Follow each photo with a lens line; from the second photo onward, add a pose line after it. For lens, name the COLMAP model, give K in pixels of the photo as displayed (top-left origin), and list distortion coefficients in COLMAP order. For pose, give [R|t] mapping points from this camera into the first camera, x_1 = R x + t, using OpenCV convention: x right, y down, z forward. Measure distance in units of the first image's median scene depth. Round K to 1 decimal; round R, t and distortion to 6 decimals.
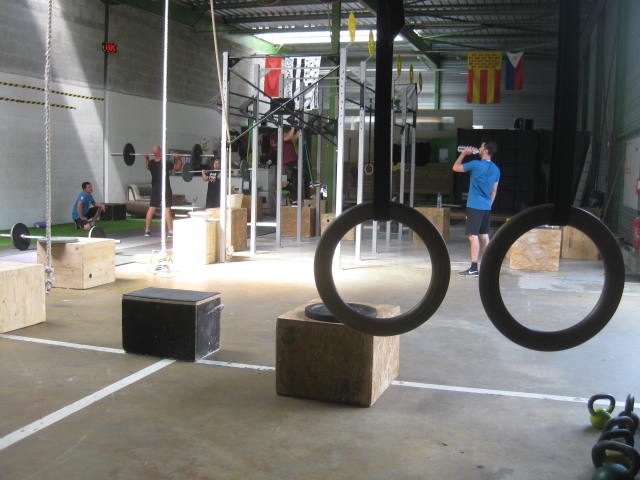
lens RADIAL K [[712.5, 0, 320.0], [0, 712.5, 240.0], [0, 0, 1]] dist [-0.192866, 0.166946]
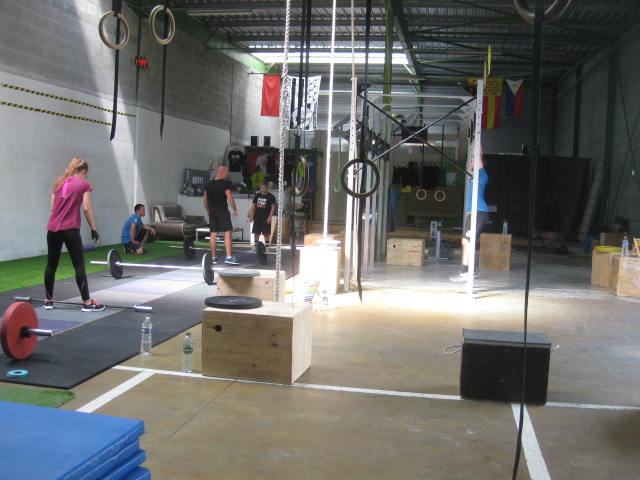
lens RADIAL K [[712.5, 0, 320.0], [0, 712.5, 240.0], [0, 0, 1]] dist [-0.192866, 0.166946]
pose [[0.992554, 0.005498, 0.121678, -0.179529], [-0.002638, 0.999717, -0.023655, -0.010132], [-0.121773, 0.023158, 0.992288, 0.019927]]
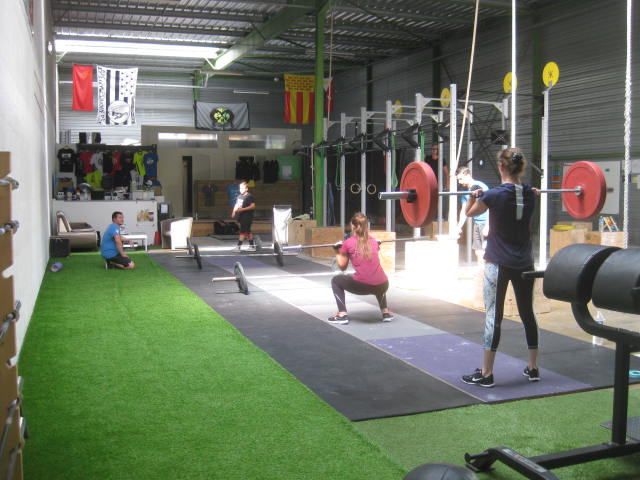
lens RADIAL K [[712.5, 0, 320.0], [0, 712.5, 240.0], [0, 0, 1]] dist [-0.192866, 0.166946]
pose [[0.798083, -0.068700, 0.598619, -0.567390], [0.077539, 0.996928, 0.011036, -0.035040], [-0.597538, 0.037609, 0.800958, 0.163998]]
